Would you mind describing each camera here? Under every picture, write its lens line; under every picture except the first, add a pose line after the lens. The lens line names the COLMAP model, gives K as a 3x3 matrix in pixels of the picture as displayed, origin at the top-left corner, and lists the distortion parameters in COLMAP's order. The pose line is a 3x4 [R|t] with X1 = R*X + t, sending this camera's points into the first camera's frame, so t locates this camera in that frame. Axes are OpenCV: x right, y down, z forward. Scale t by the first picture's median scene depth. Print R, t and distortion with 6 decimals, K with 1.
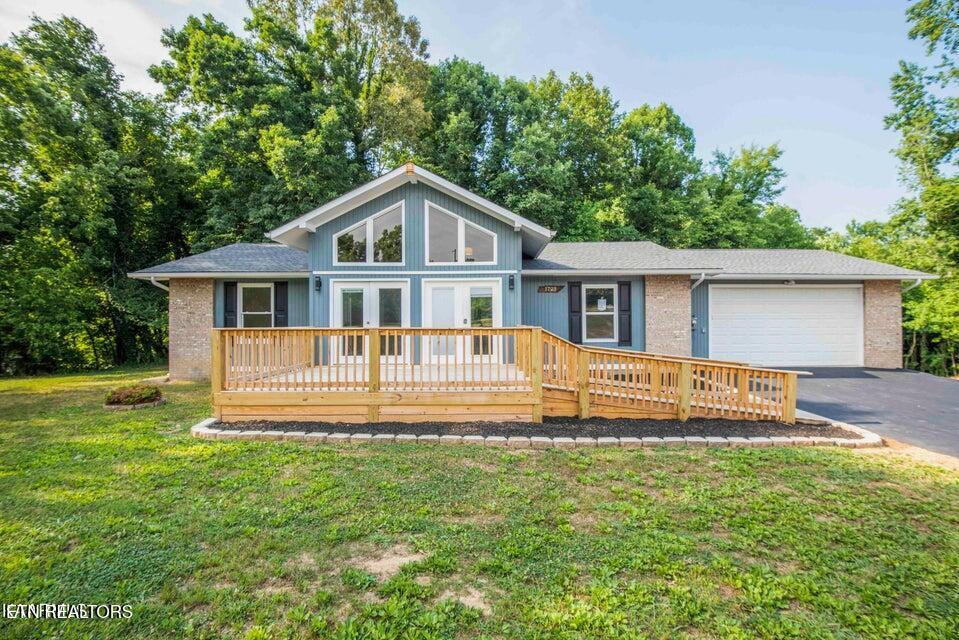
lens RADIAL K [[434.9, 0, 485.5], [0, 434.9, 319.3], [0, 0, 1]] dist [-0.018476, -0.012187]
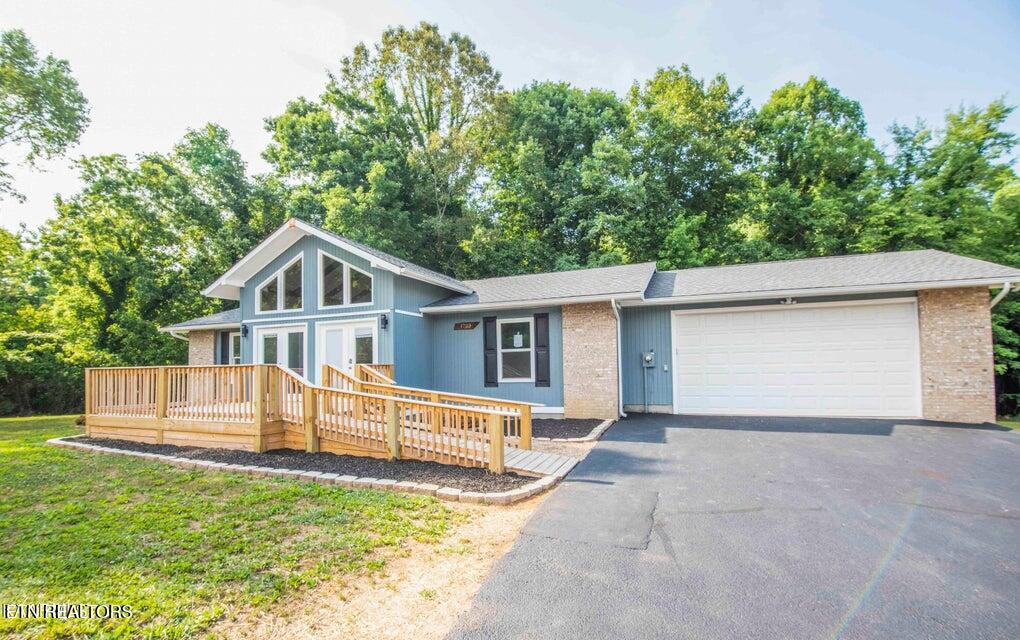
lens RADIAL K [[480.6, 0, 510.1], [0, 480.6, 350.4], [0, 0, 1]] dist [-0.017082, -0.009608]
pose [[0.927249, -0.026102, -0.373535, 0.625909], [0.015934, 0.999414, -0.030285, 0.016777], [0.374107, 0.022130, 0.927122, 0.071004]]
